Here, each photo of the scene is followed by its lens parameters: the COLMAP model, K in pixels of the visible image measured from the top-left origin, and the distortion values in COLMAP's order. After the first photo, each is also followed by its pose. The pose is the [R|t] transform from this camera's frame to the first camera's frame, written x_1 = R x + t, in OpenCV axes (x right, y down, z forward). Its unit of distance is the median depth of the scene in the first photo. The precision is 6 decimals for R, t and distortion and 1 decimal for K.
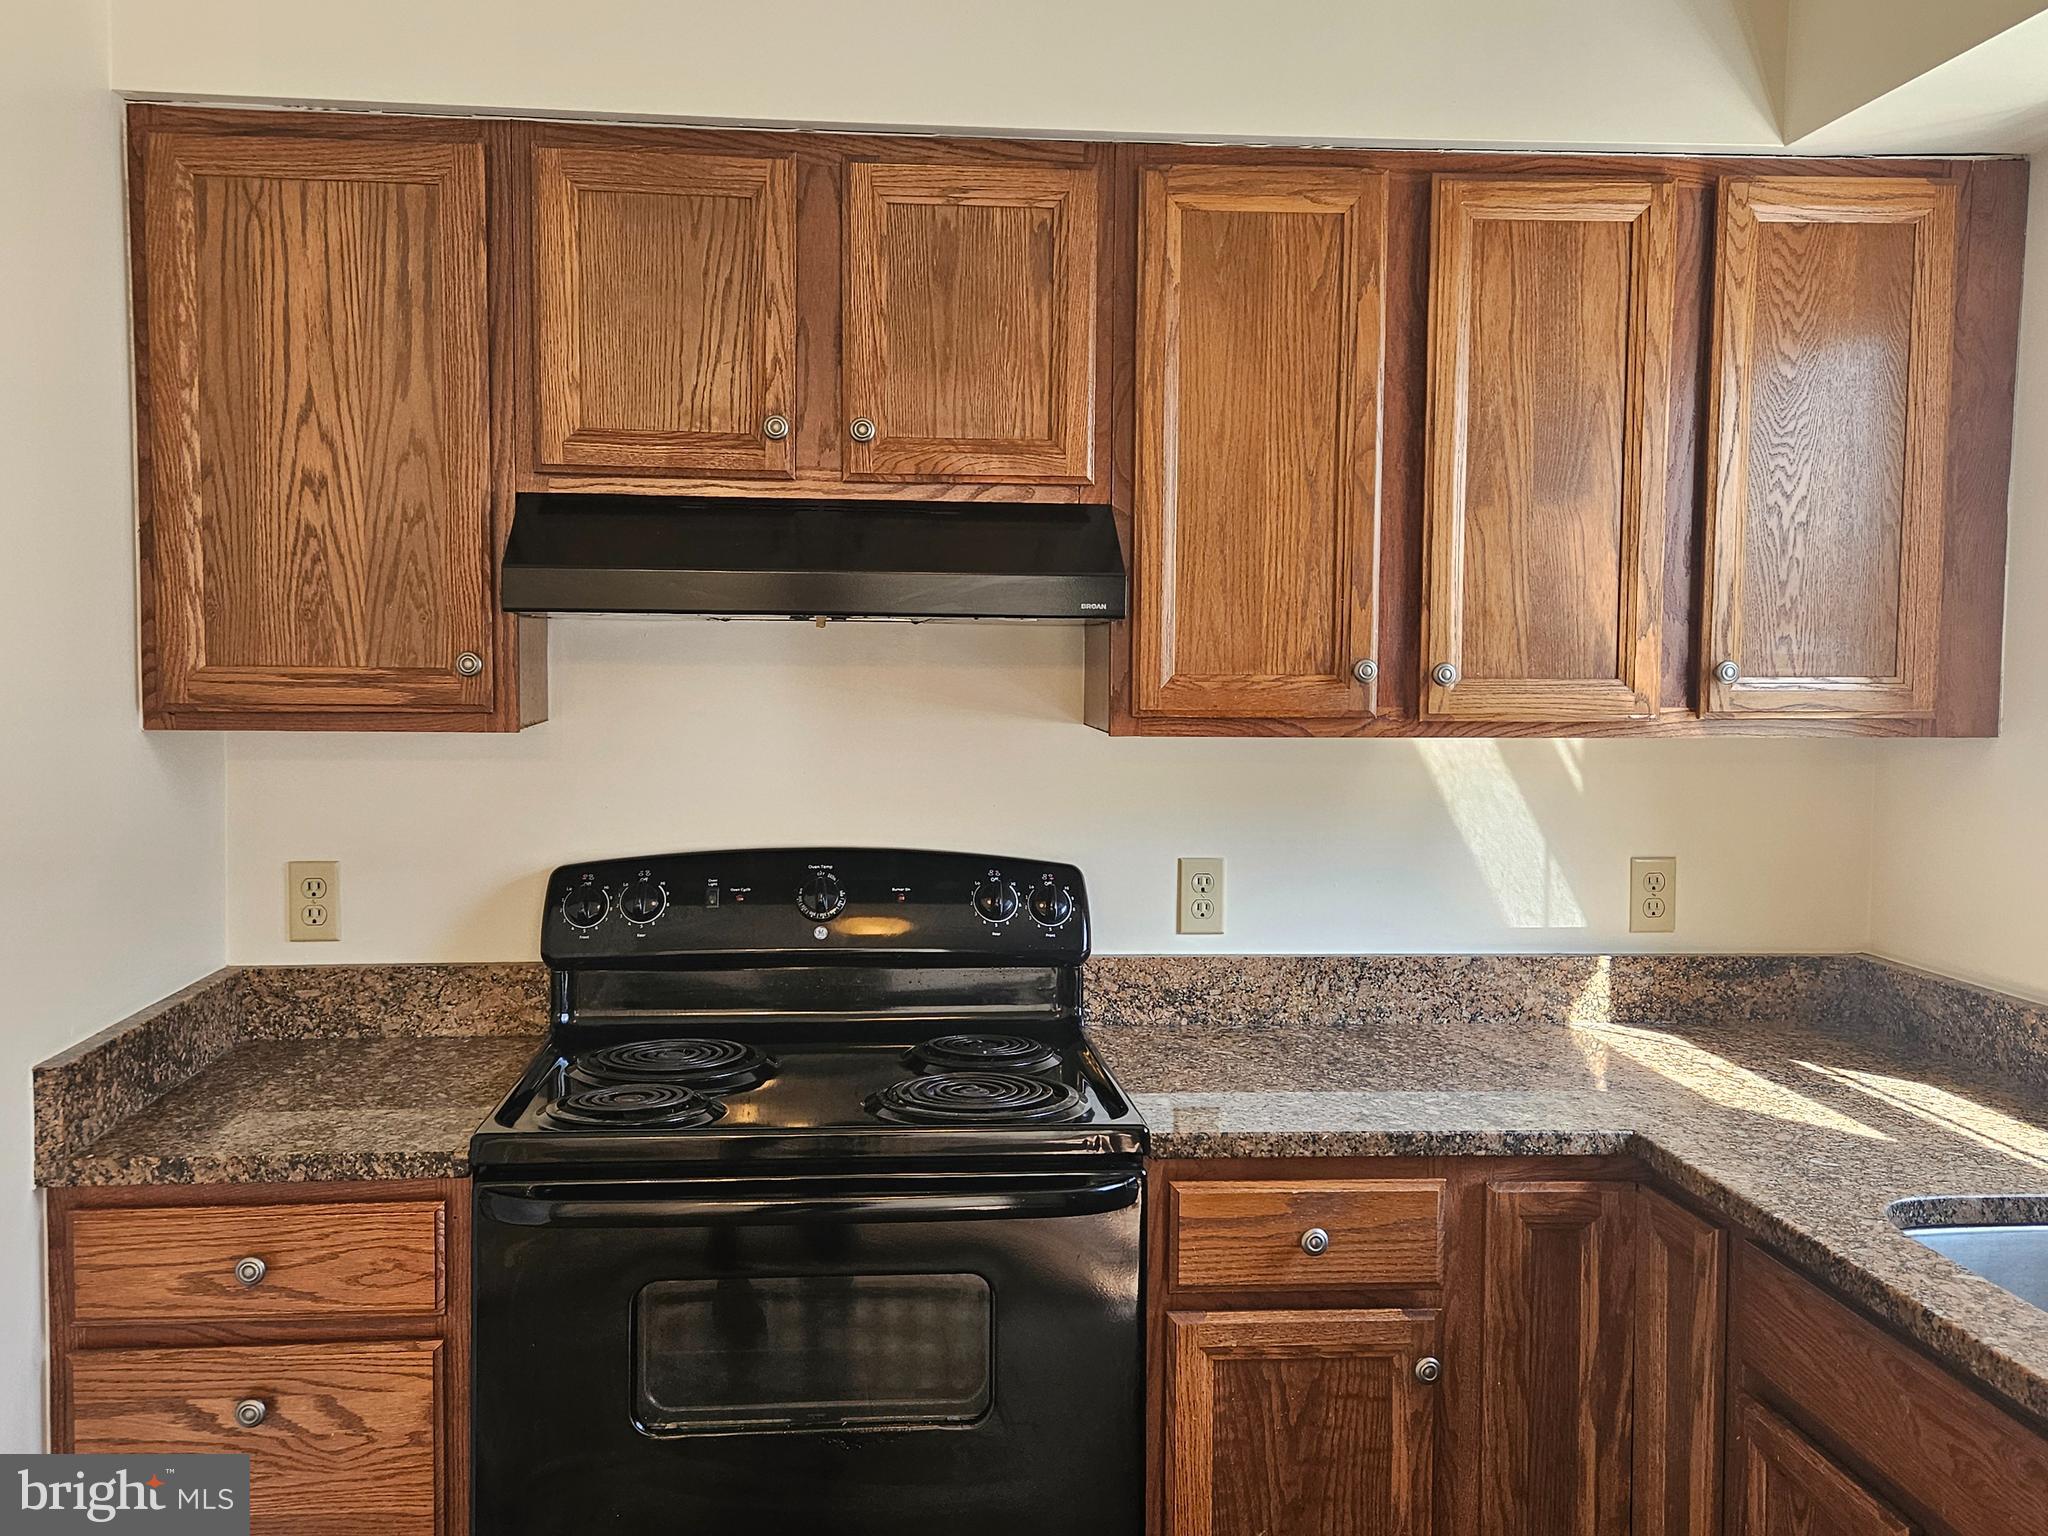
lens RADIAL K [[1859.5, 0, 1023.6], [0, 1859.5, 753.4], [0, 0, 1]] dist [0.086915, -0.091158]
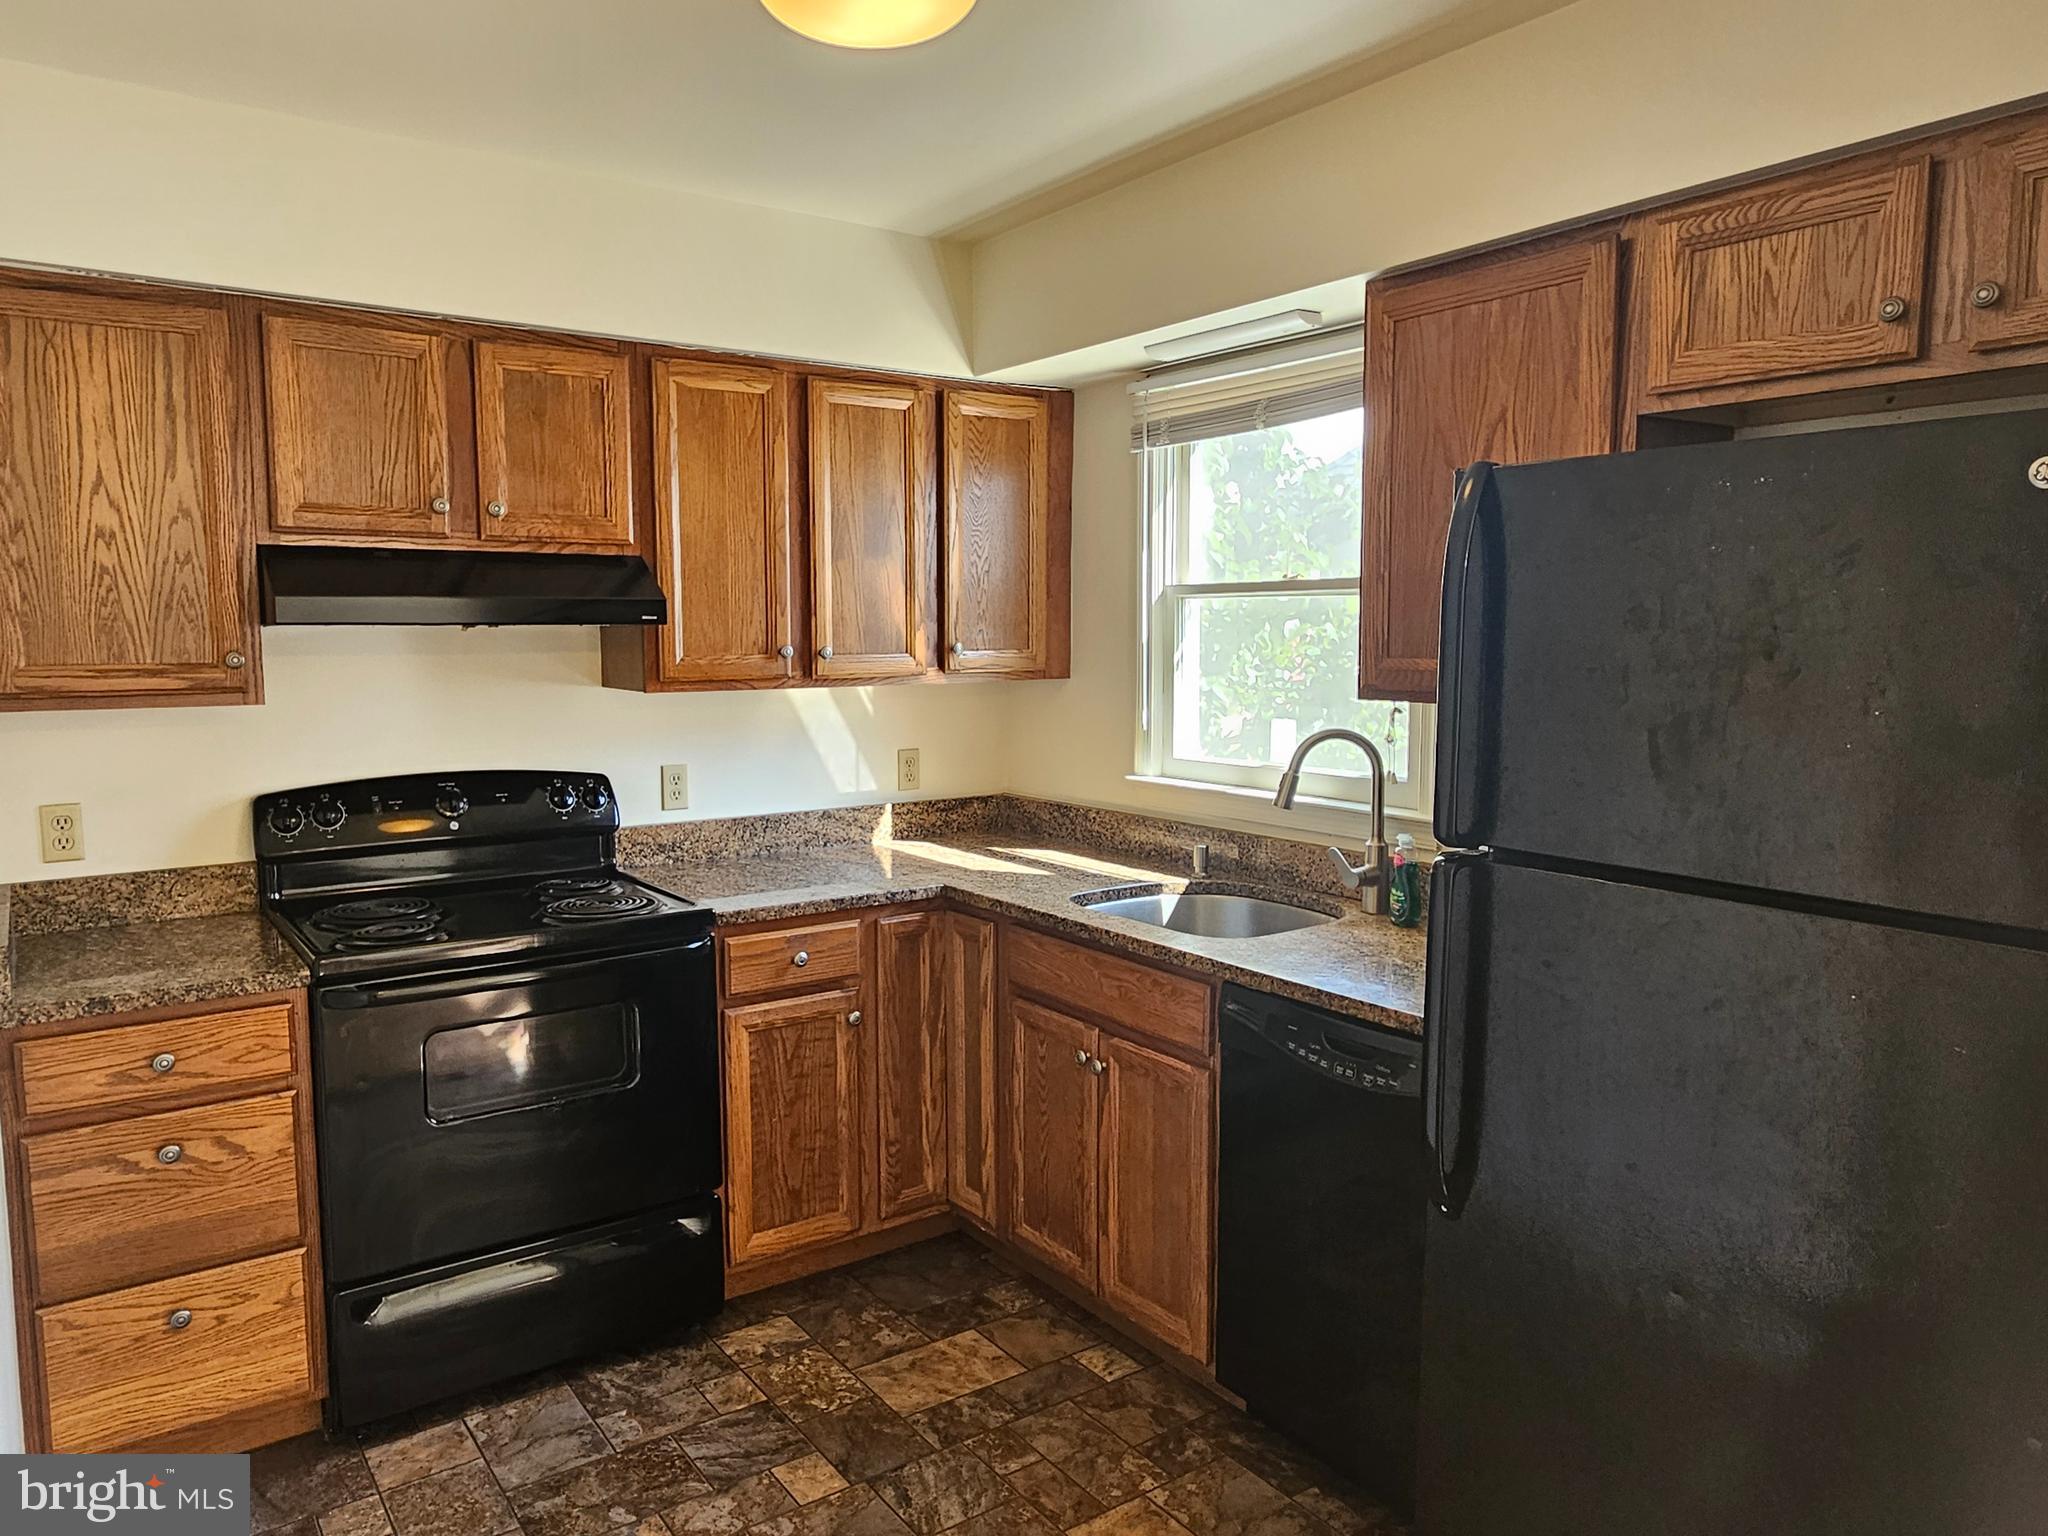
lens RADIAL K [[1359.7, 0, 1024.0], [0, 1359.7, 768.0], [0, 0, 1]] dist [0.003714, 0.002222]
pose [[0.857344, -0.063603, 0.510799, -0.310634], [0.037393, 0.997411, 0.061432, -0.004816], [-0.513383, -0.033568, 0.857503, -0.252248]]
